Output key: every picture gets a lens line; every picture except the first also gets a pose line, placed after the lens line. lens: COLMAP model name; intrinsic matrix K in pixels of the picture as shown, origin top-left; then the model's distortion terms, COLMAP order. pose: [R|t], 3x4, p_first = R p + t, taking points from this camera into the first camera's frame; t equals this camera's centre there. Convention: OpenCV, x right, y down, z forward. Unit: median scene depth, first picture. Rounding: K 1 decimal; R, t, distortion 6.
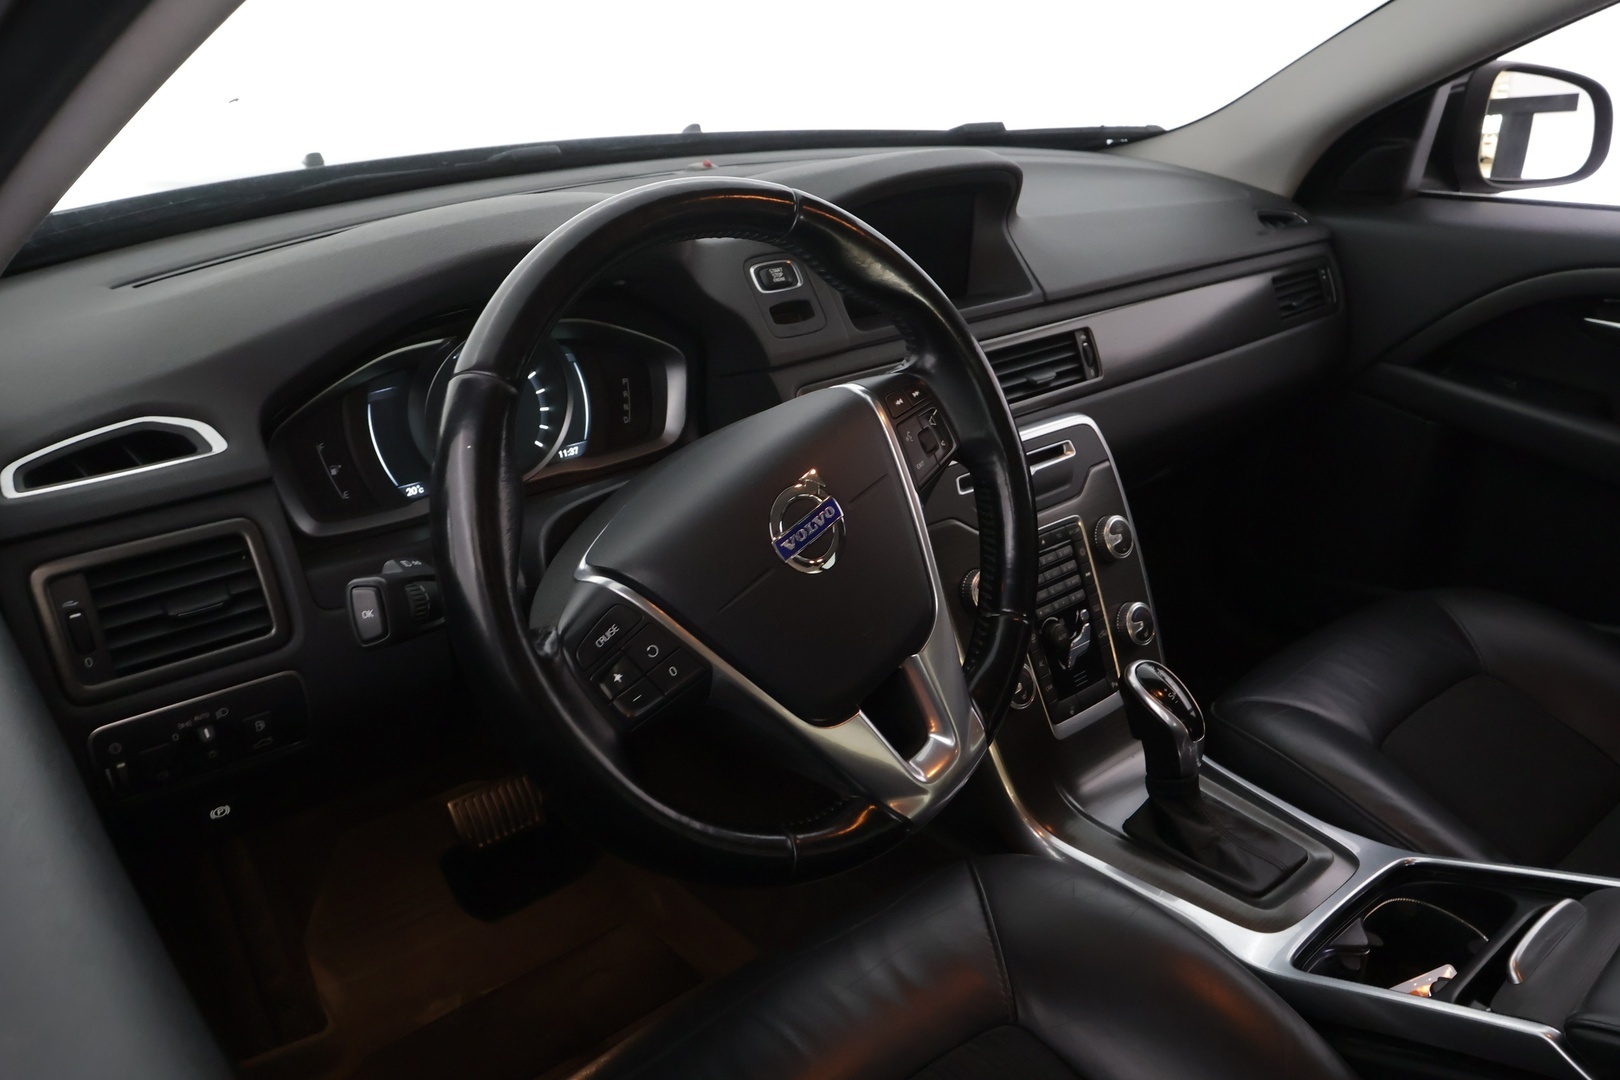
lens RADIAL K [[1373.9, 0, 813.8], [0, 1373.9, 538.0], [0, 0, 1]] dist [0.013698, 0.034525]
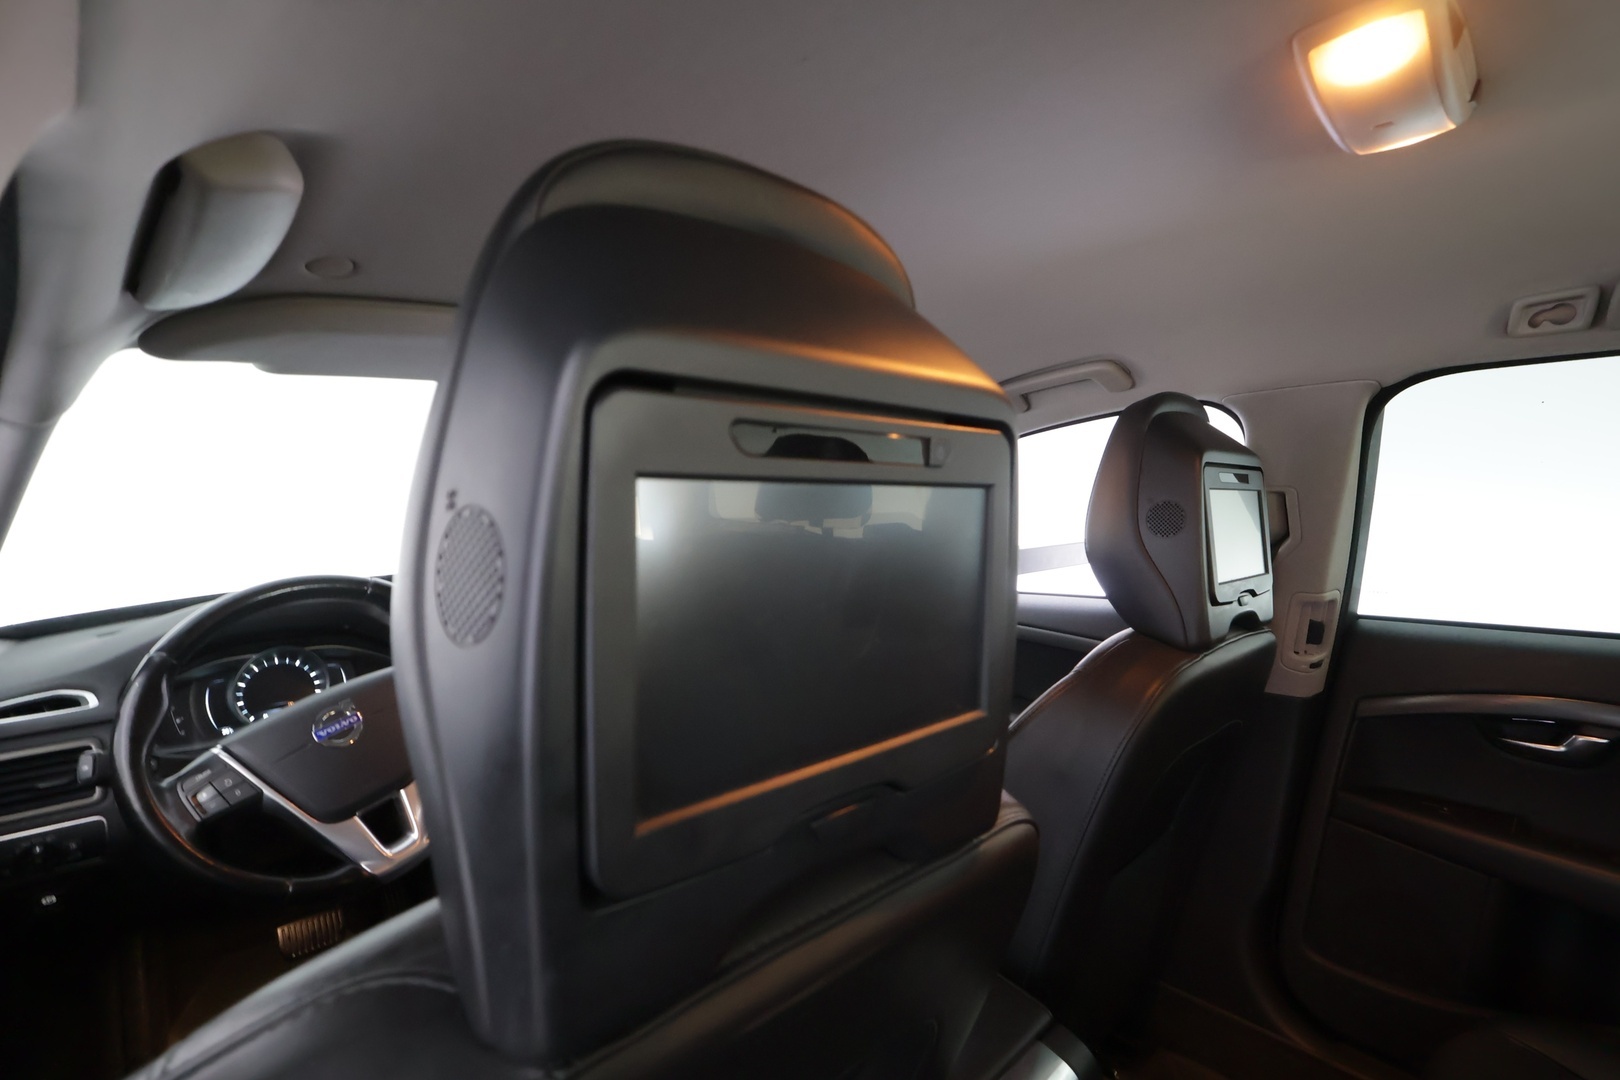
lens RADIAL K [[785.7, 0, 771.3], [0, 785.7, 555.3], [0, 0, 1]] dist [0.002462, 0.001319]
pose [[0.997845, -0.007518, 0.065181, 0.502631], [0.027535, 0.949683, -0.312000, 0.119586], [-0.059555, 0.313123, 0.947844, -0.230197]]
